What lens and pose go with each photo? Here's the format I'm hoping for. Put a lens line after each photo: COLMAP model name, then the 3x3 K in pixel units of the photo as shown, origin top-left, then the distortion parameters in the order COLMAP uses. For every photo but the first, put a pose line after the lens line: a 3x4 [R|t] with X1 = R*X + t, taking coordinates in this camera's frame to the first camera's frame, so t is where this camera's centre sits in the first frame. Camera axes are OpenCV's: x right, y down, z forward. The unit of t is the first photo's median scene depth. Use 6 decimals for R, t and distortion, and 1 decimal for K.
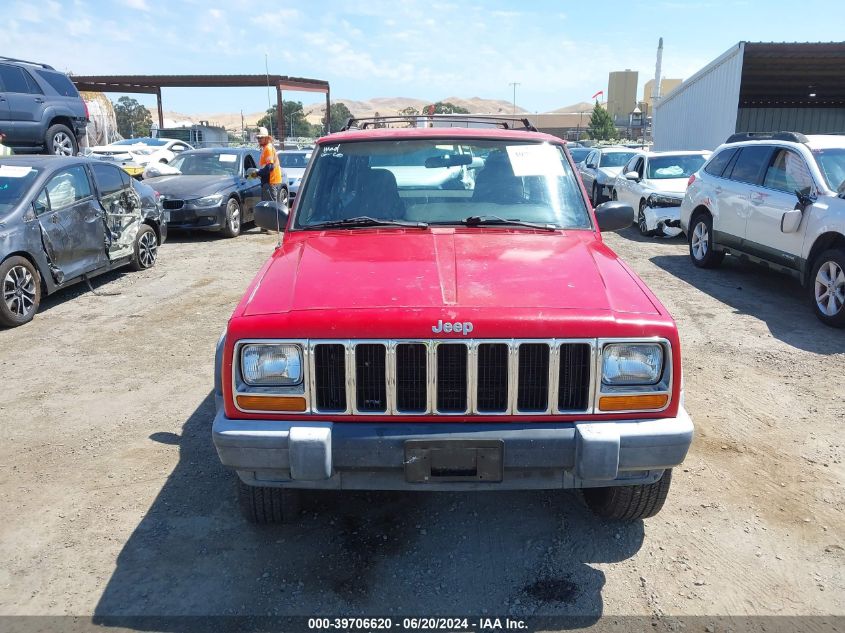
lens RADIAL K [[725.5, 0, 407.7], [0, 725.5, 316.0], [0, 0, 1]] dist [0.005860, -0.015214]
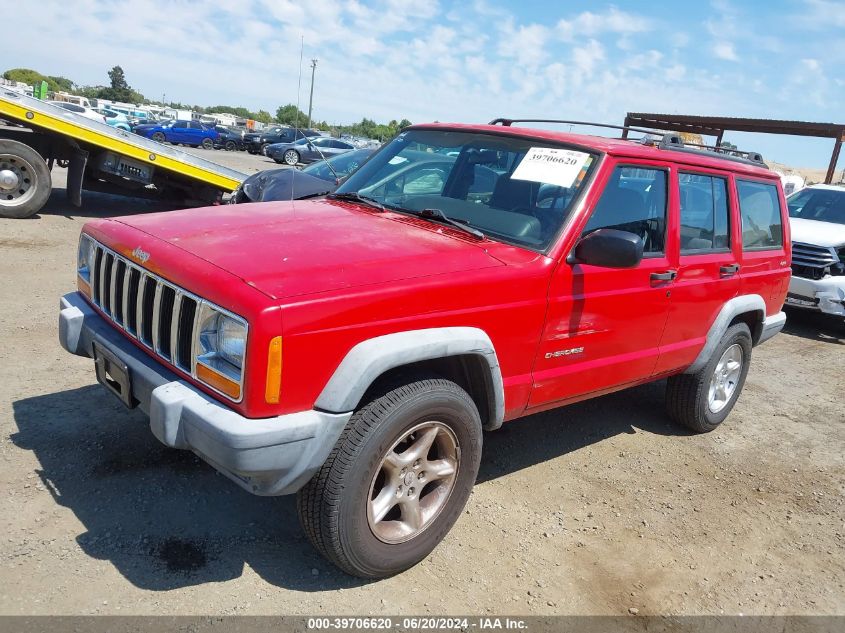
lens RADIAL K [[690.1, 0, 421.2], [0, 690.1, 302.1], [0, 0, 1]] dist [-0.008778, 0.005160]
pose [[0.661162, 0.251739, -0.706748, 0.106230], [-0.303458, 0.951259, 0.054948, -0.009984], [0.686133, 0.178139, 0.705328, 0.055619]]
